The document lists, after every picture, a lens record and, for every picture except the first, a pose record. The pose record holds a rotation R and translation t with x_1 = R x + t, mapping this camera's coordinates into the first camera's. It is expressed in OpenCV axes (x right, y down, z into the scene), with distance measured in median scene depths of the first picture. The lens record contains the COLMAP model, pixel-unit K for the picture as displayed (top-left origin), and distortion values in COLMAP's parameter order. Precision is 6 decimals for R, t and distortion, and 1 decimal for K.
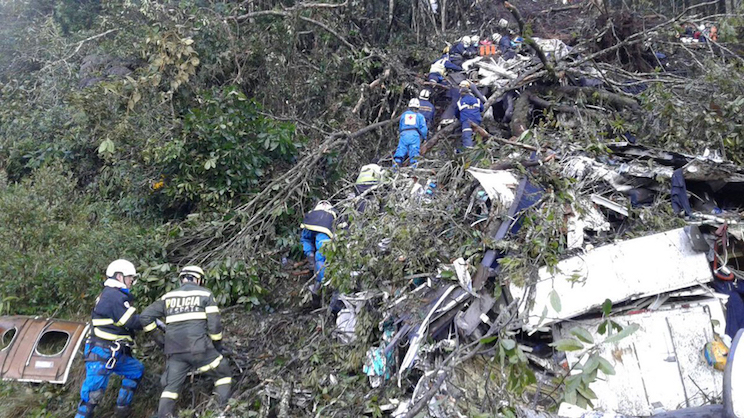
lens RADIAL K [[720.5, 0, 366.9], [0, 720.5, 211.4], [0, 0, 1]] dist [-0.022303, 0.000000]
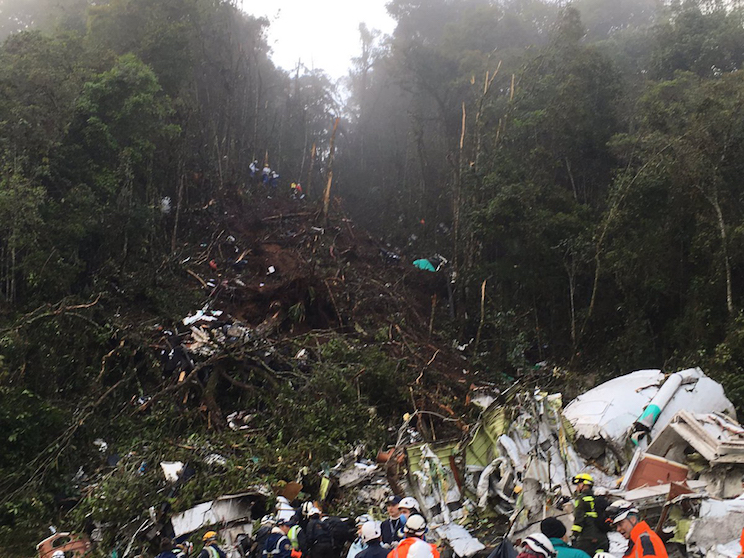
lens RADIAL K [[942.0, 0, 378.0], [0, 942.0, 264.3], [0, 0, 1]] dist [0.048076, 0.000000]
pose [[0.951861, 0.061014, 0.300396, -0.130906], [-0.033106, 0.994720, -0.097135, -0.394151], [-0.304737, 0.082514, 0.948856, -1.976883]]
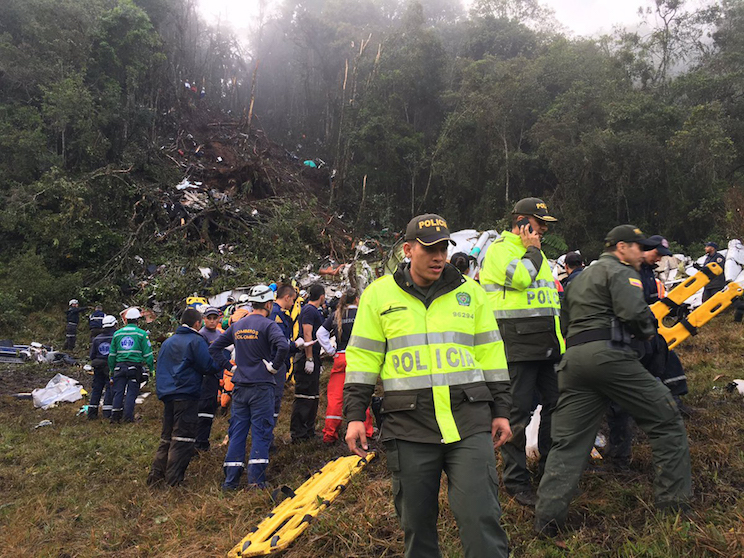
lens RADIAL K [[618.2, 0, 373.8], [0, 618.2, 274.2], [0, 0, 1]] dist [0.053269, -0.043283]
pose [[0.864599, 0.043190, 0.500602, -0.656156], [-0.082945, 0.994899, 0.057419, -0.275403], [-0.495568, -0.091167, 0.863771, -2.163708]]
